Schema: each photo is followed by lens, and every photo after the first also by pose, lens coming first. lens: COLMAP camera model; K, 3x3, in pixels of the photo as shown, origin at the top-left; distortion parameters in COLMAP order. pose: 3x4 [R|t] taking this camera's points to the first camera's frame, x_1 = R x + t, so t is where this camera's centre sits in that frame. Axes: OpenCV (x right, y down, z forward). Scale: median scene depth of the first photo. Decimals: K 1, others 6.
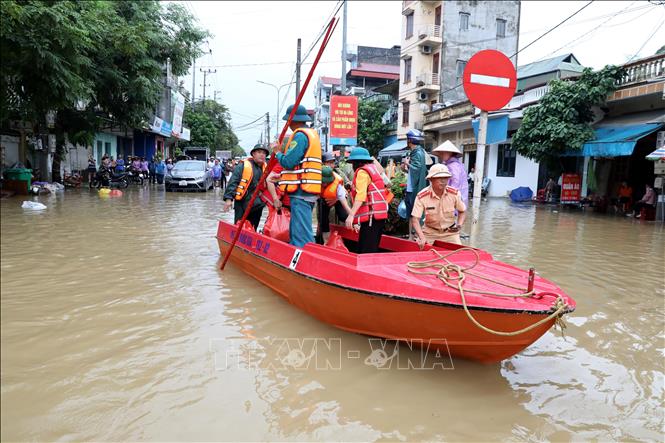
lens RADIAL K [[446.7, 0, 332.5], [0, 446.7, 221.5], [0, 0, 1]] dist [-0.115282, 0.091499]
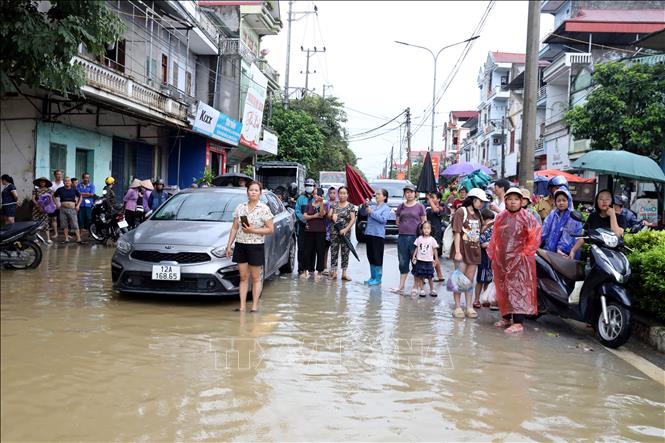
lens RADIAL K [[583.2, 0, 332.5], [0, 583.2, 221.5], [0, 0, 1]] dist [0.011831, 0.014732]
pose [[0.969990, 0.010564, -0.242915, -0.109279], [-0.029950, 0.996639, -0.076253, -0.065743], [0.241293, 0.081240, 0.967046, 0.478218]]
